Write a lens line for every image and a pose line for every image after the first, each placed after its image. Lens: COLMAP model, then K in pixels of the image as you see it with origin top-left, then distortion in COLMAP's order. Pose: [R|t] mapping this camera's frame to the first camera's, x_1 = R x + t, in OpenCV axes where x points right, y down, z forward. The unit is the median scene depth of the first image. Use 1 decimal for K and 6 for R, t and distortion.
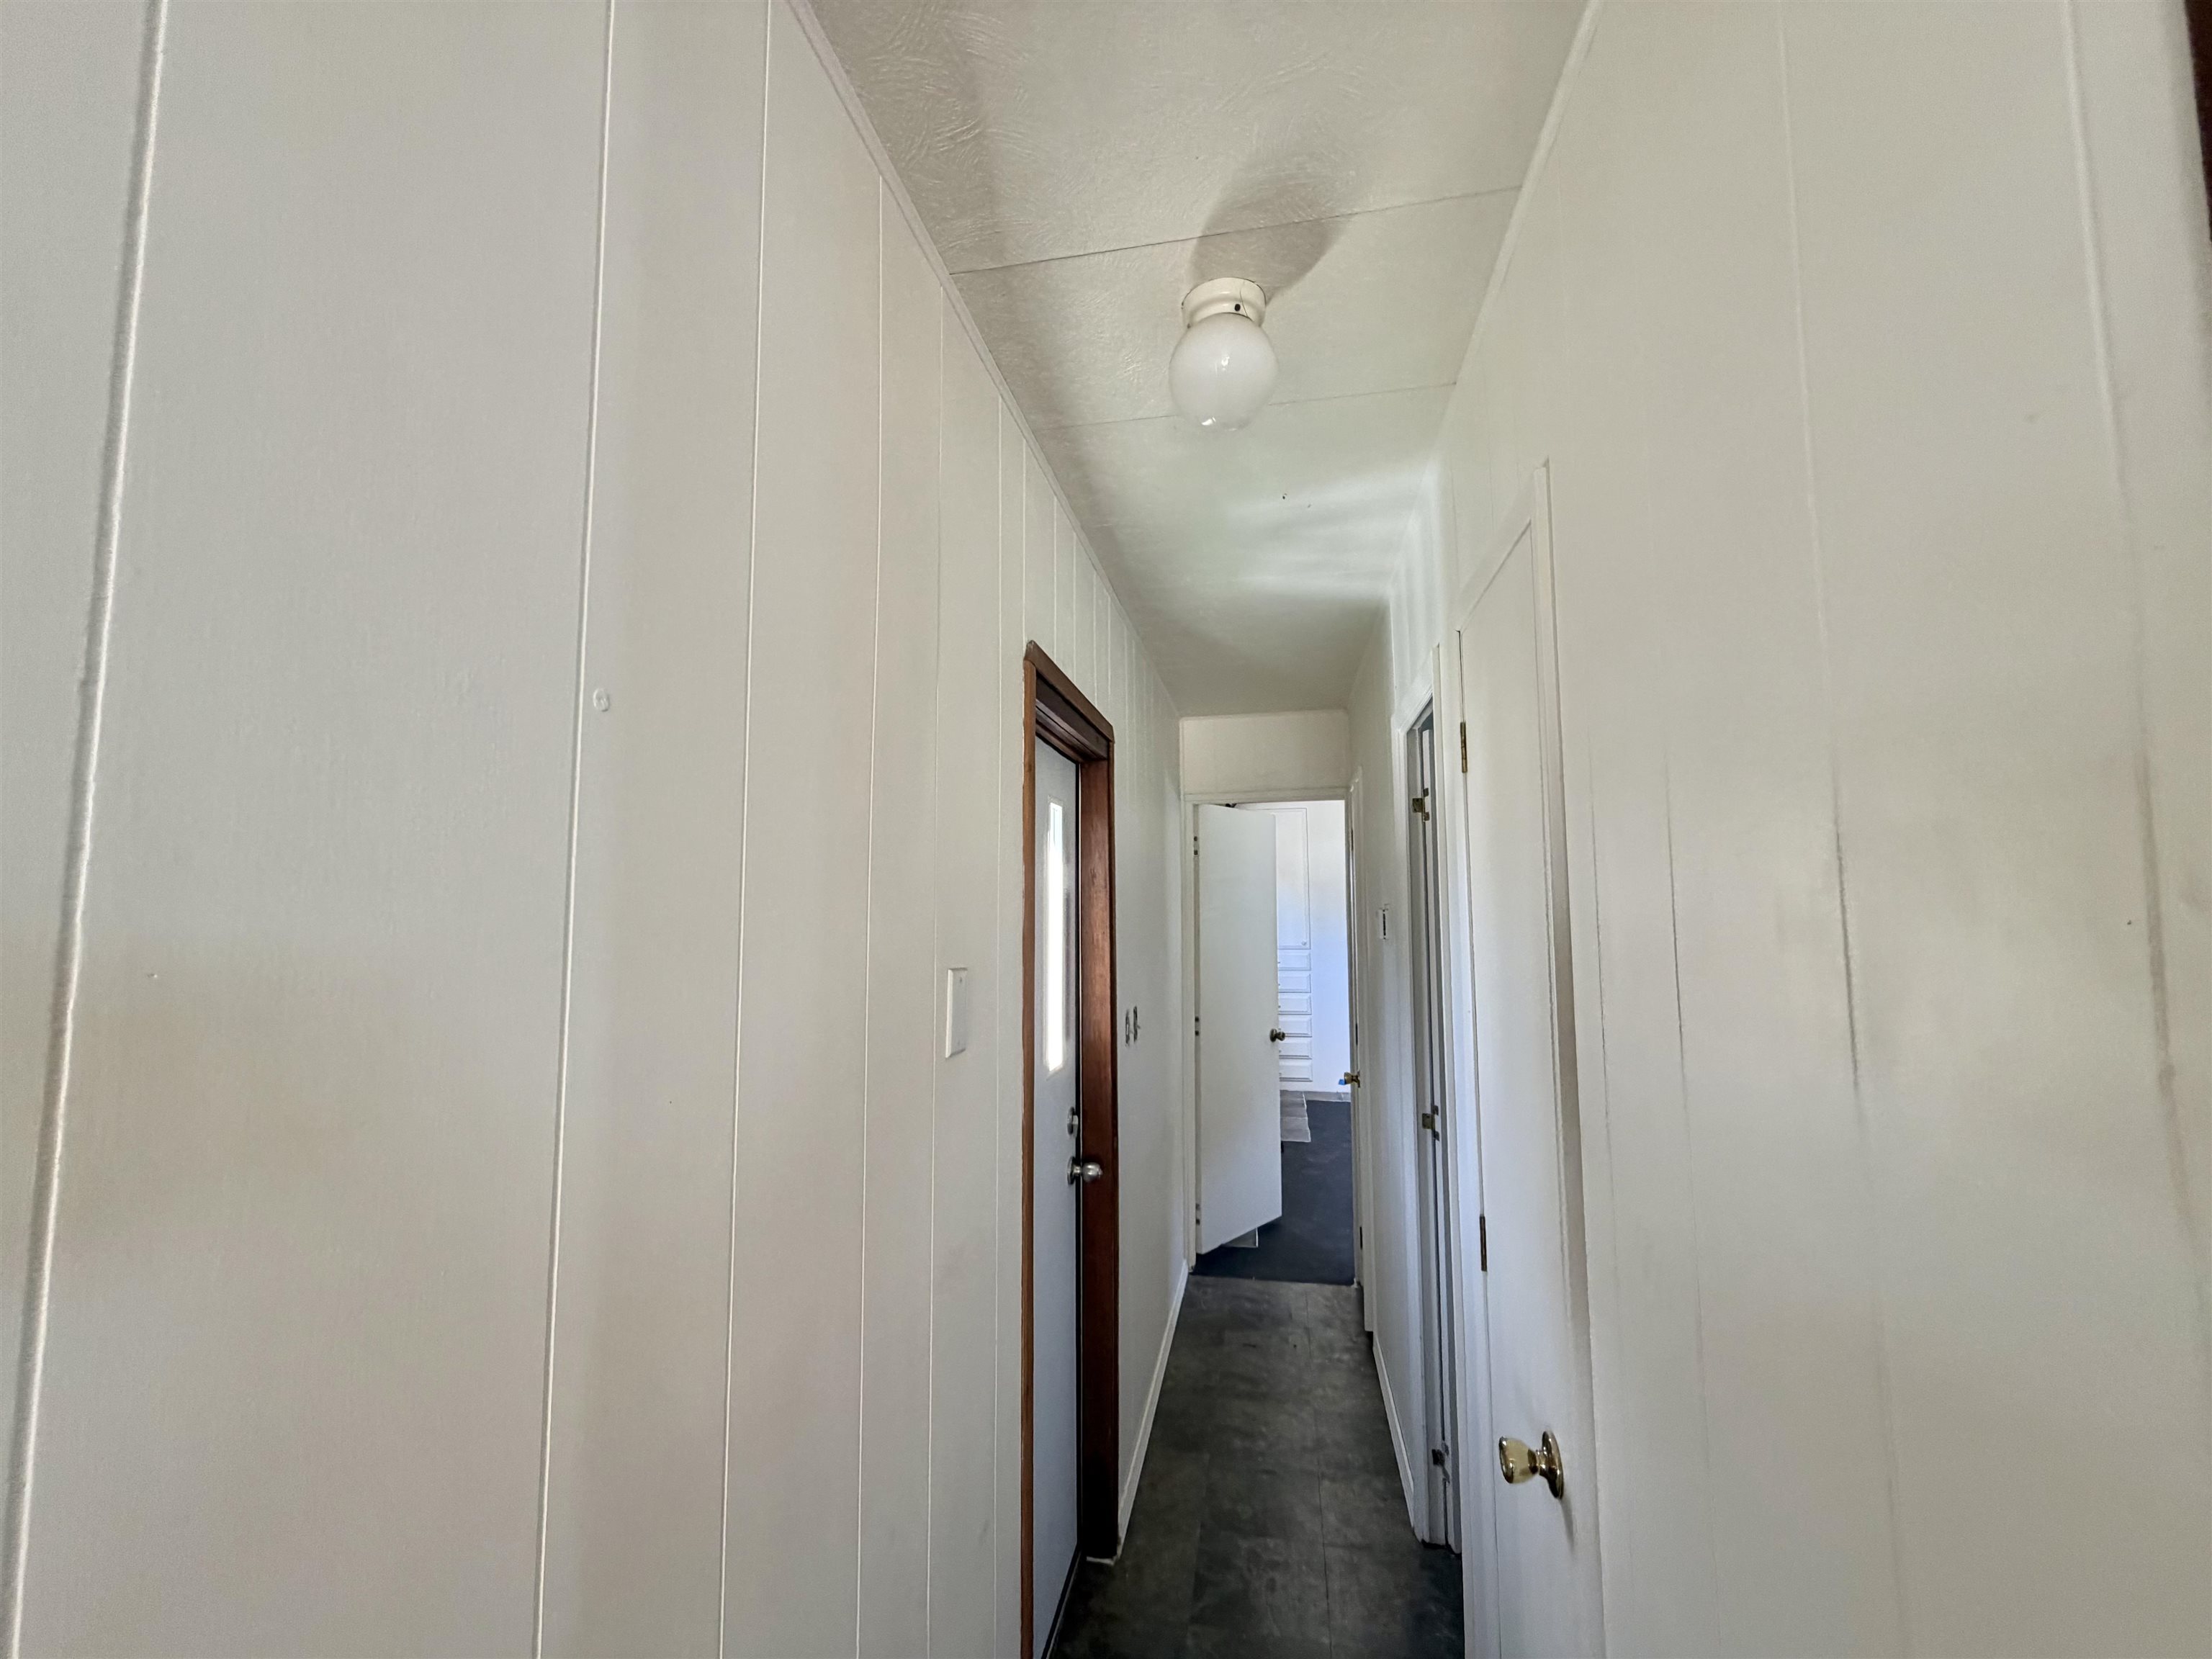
lens RADIAL K [[878.7, 0, 1086.8], [0, 878.7, 824.4], [0, 0, 1]] dist [0.006940, 0.000081]
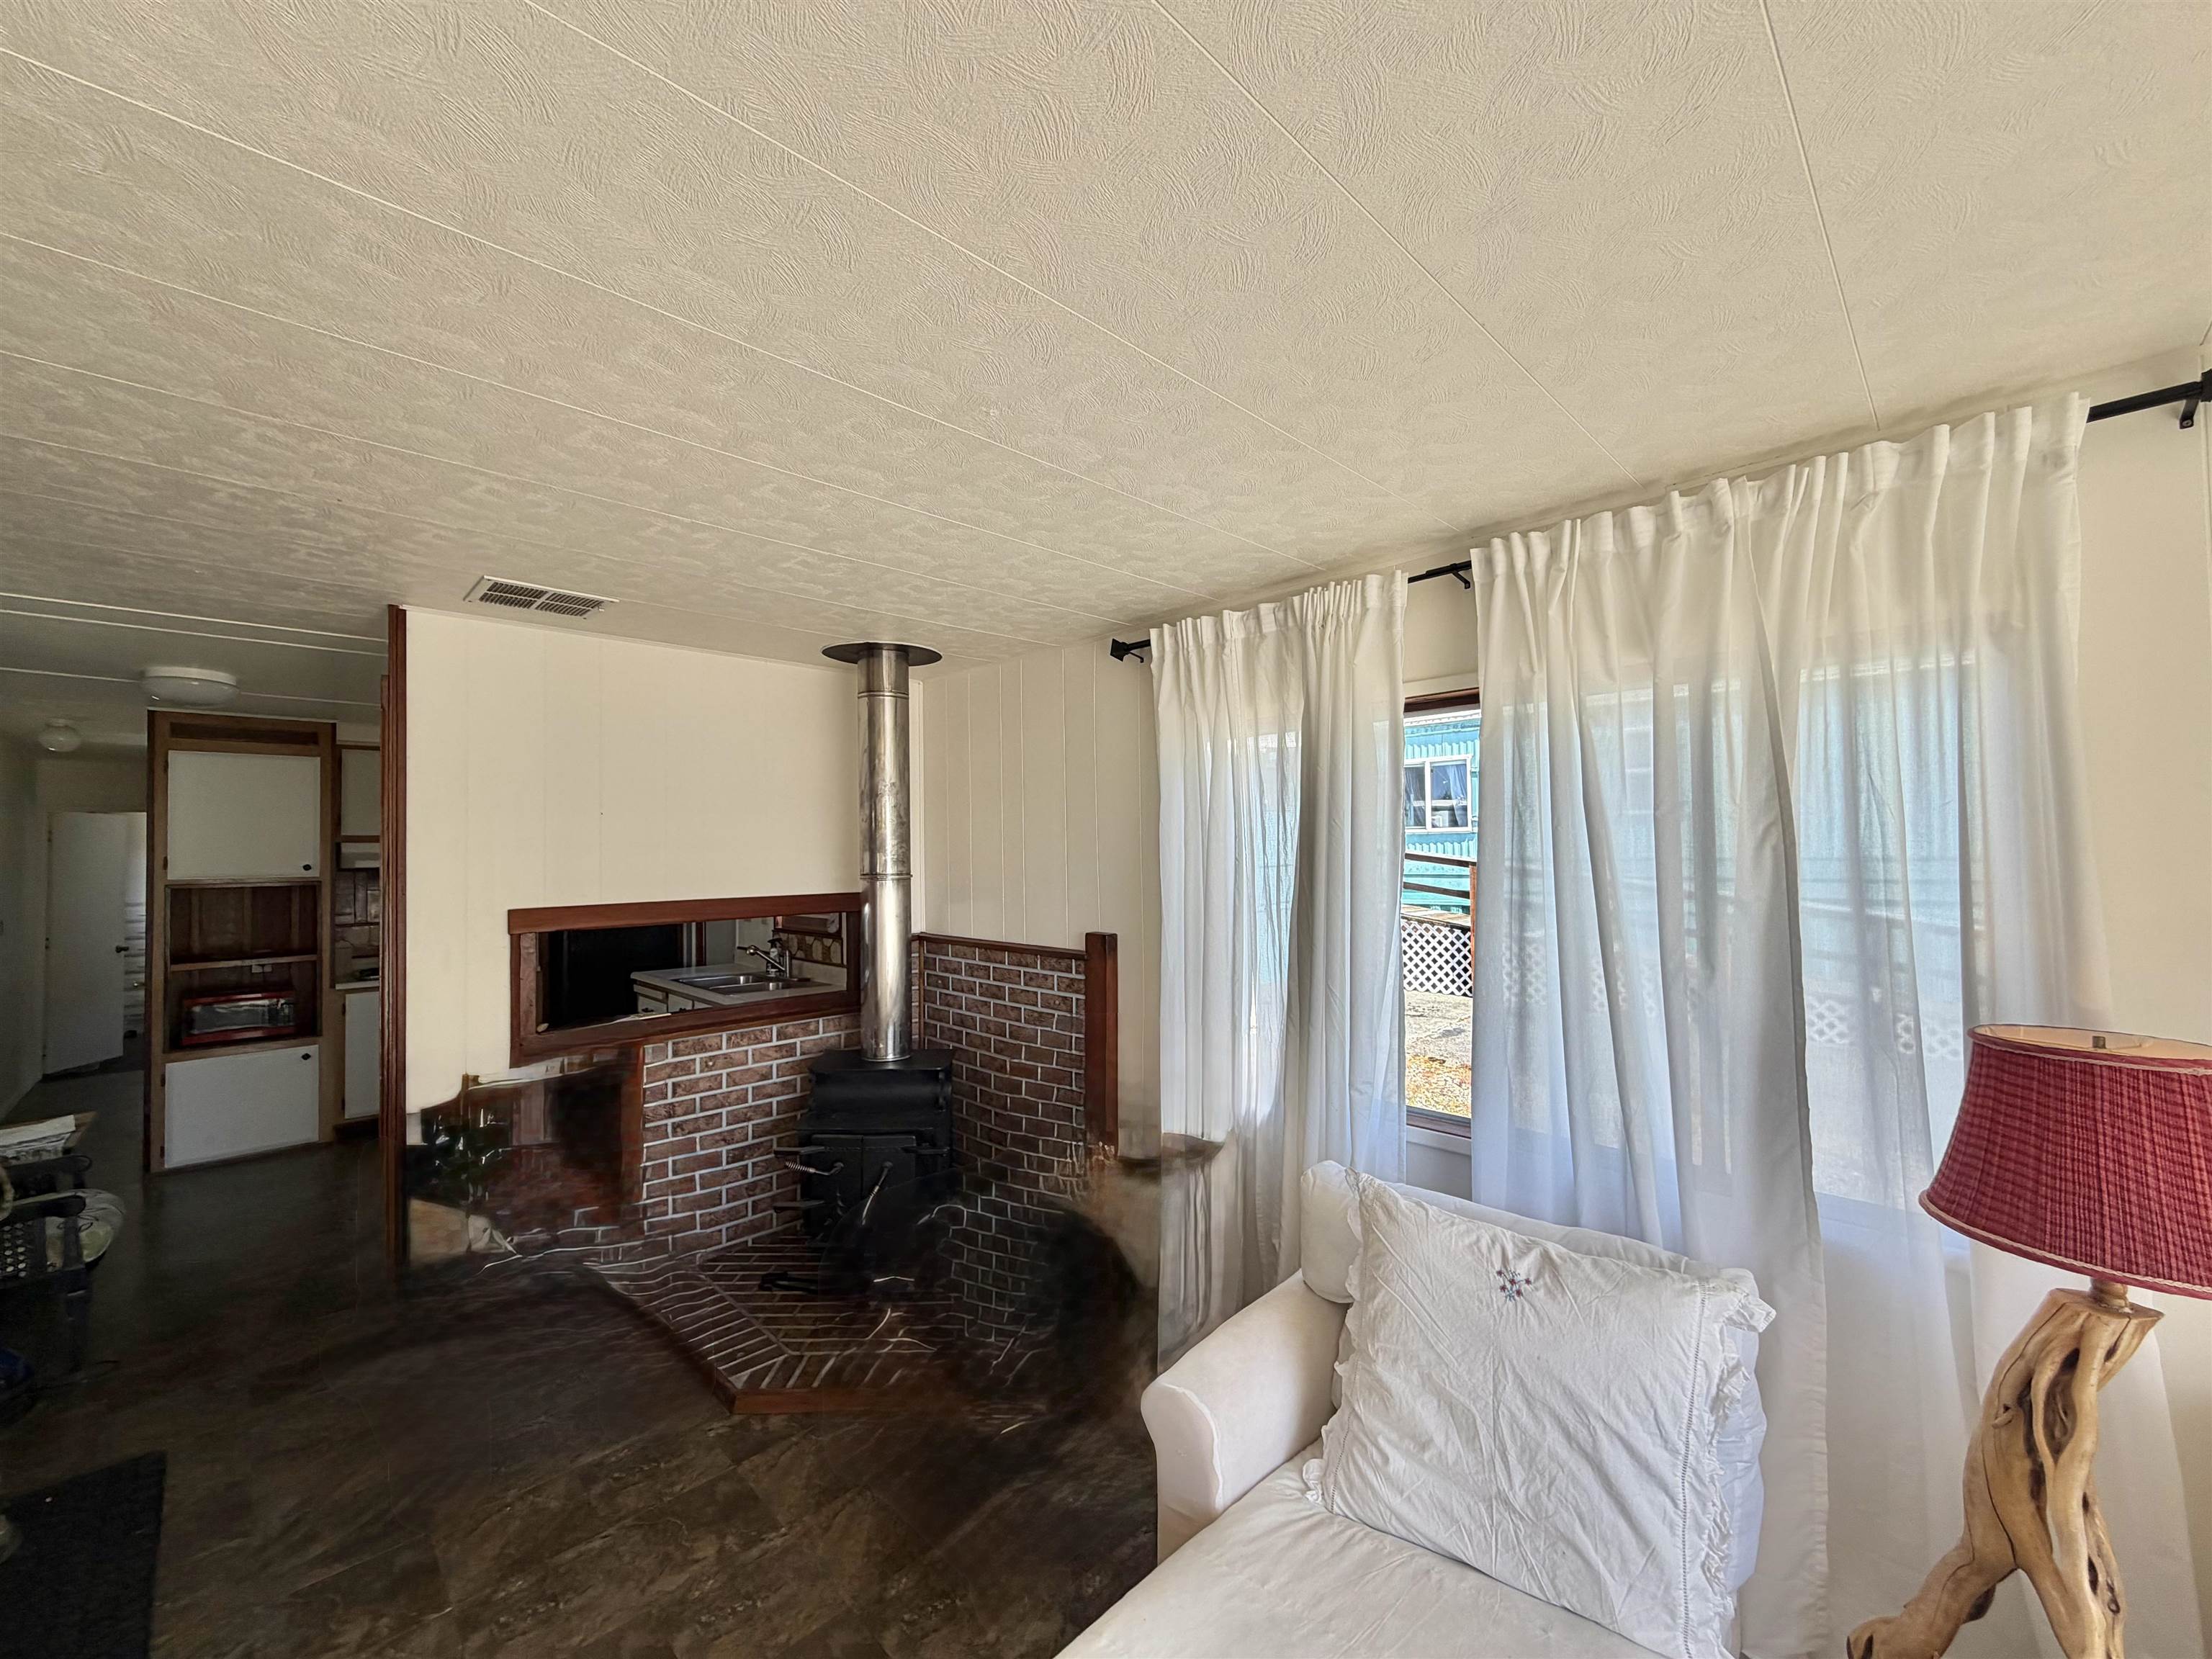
lens RADIAL K [[871.8, 0, 1099.7], [0, 871.8, 828.4], [0, 0, 1]] dist [-0.001421, 0.000050]
pose [[0.543768, 0.015784, 0.839087, -0.327150], [-0.058633, 0.998095, 0.019222, -0.255066], [-0.837185, -0.059650, 0.543657, -2.869762]]
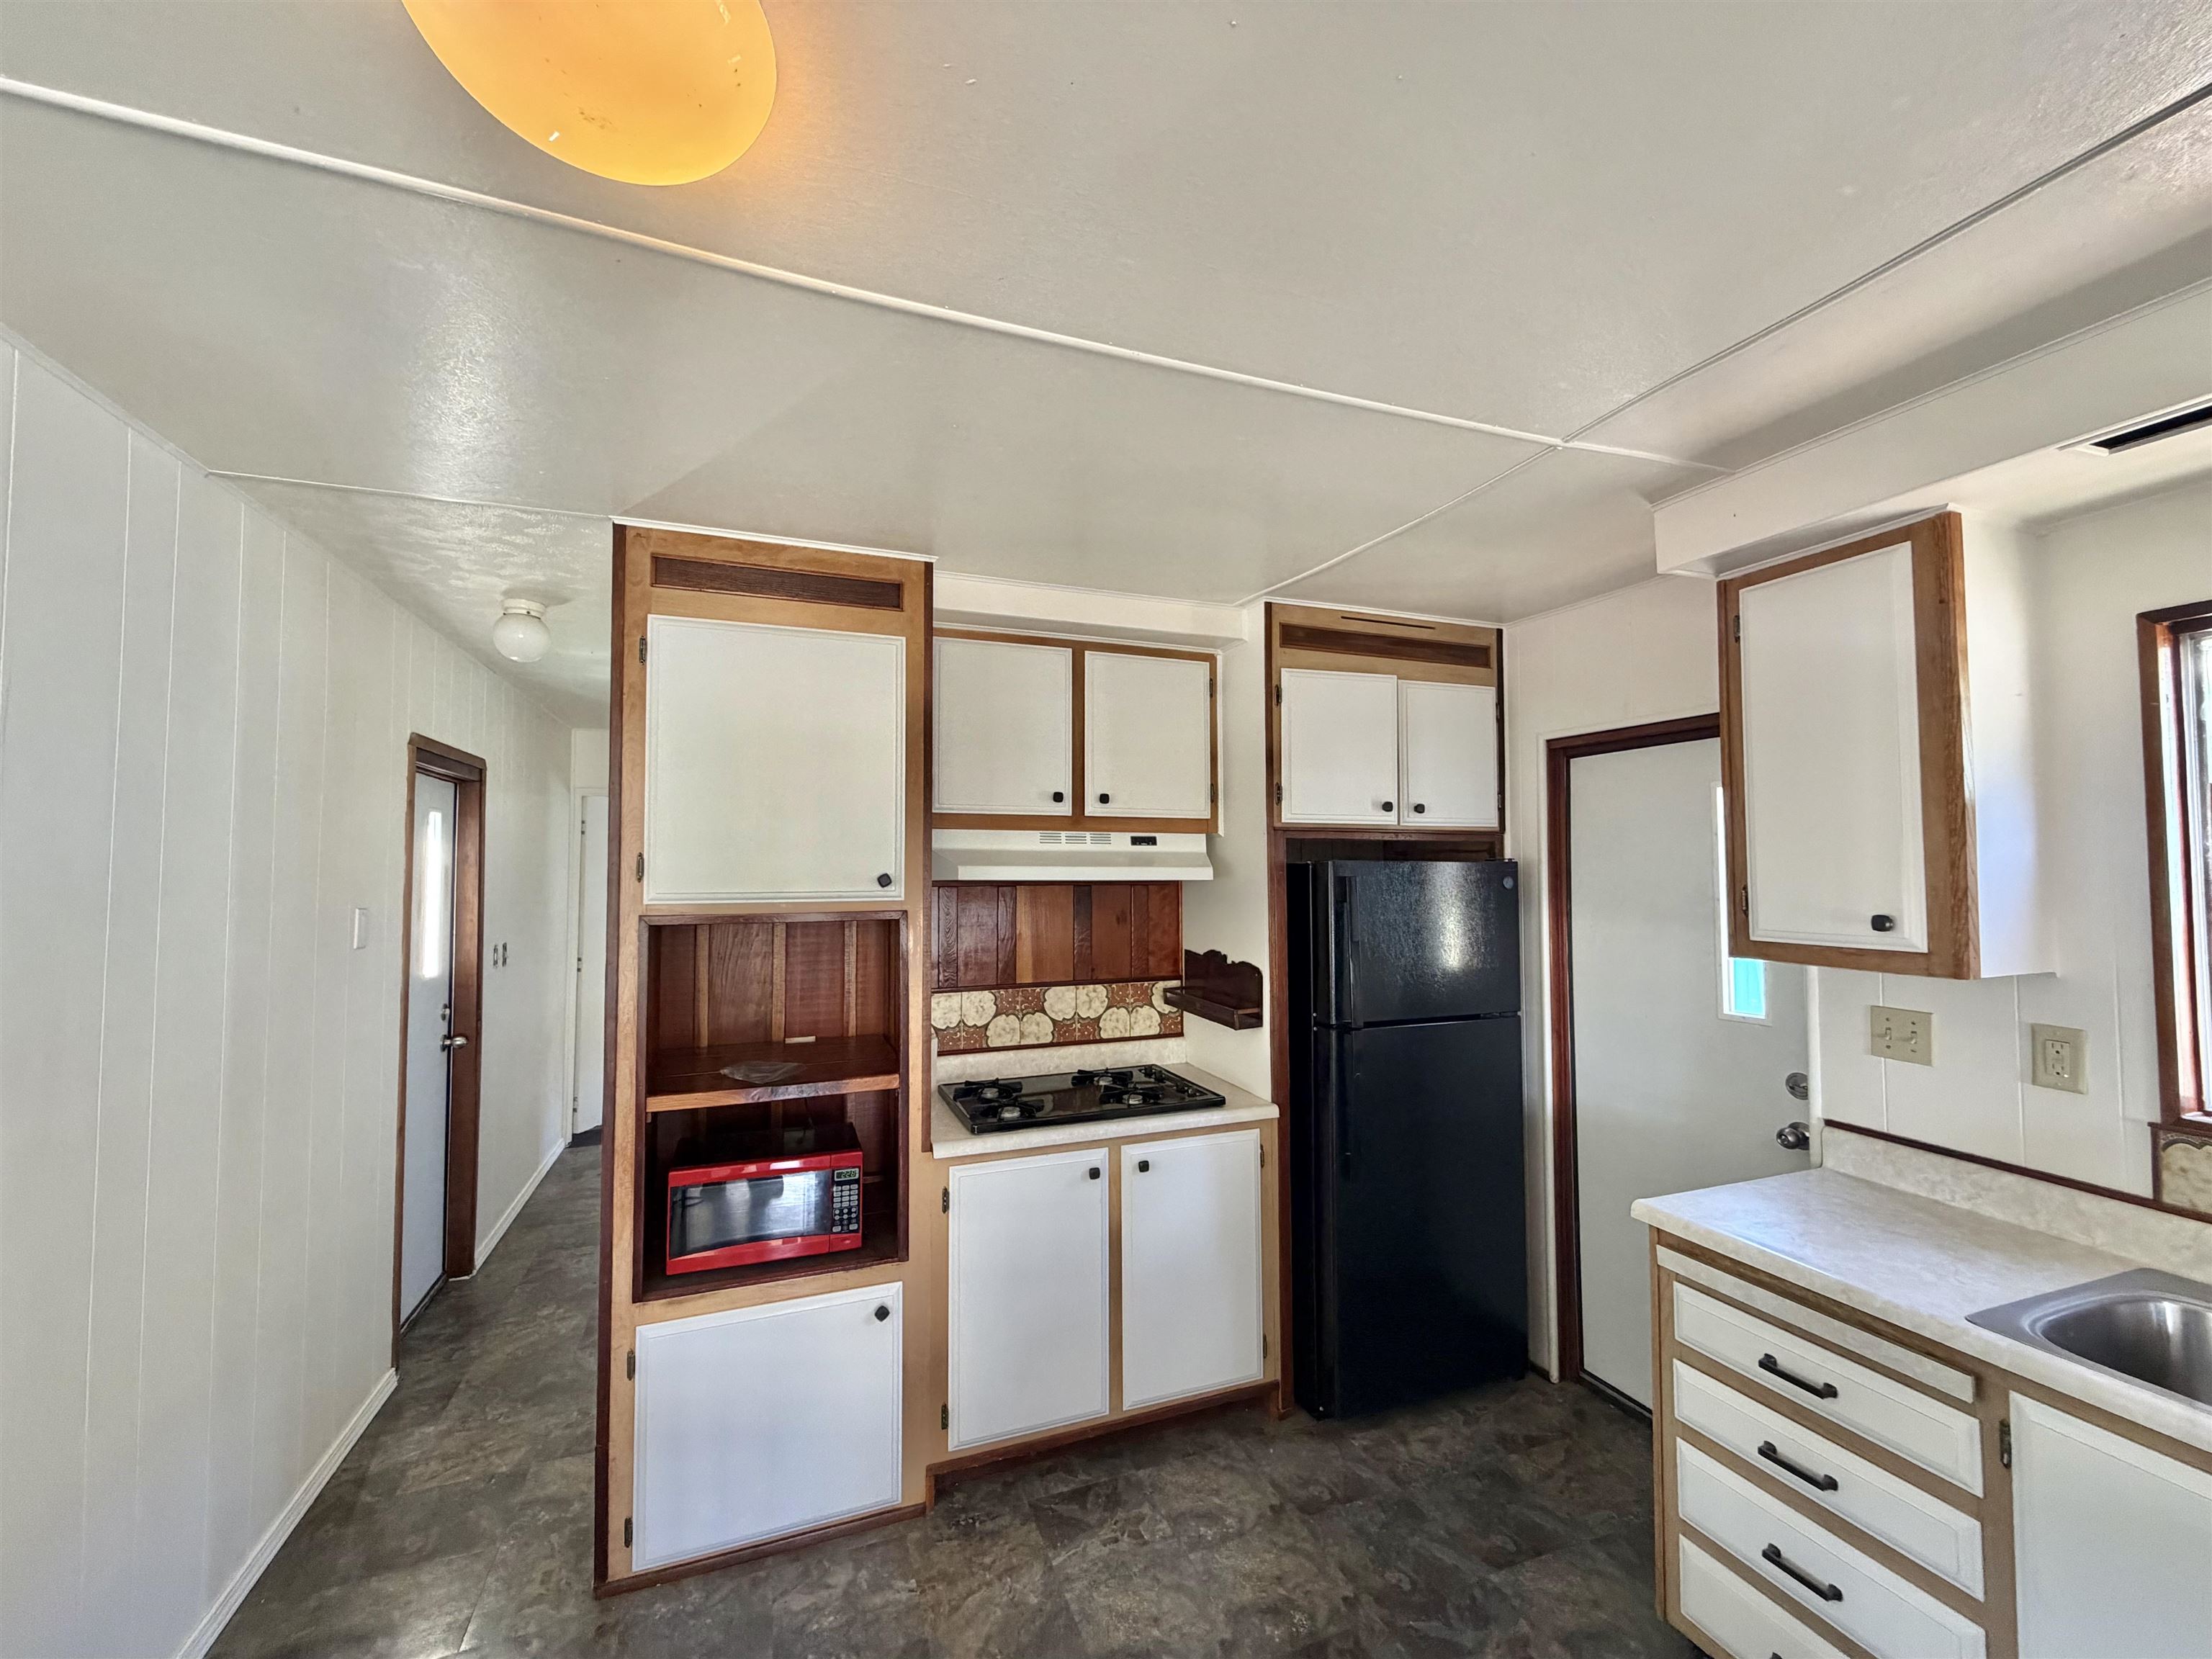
lens RADIAL K [[878.7, 0, 1086.8], [0, 878.7, 824.4], [0, 0, 1]] dist [0.006940, 0.000081]
pose [[0.843126, 0.021425, 0.537290, 0.096571], [-0.044180, 0.998588, 0.029509, -0.096637], [-0.535899, -0.048617, 0.842881, -0.932094]]
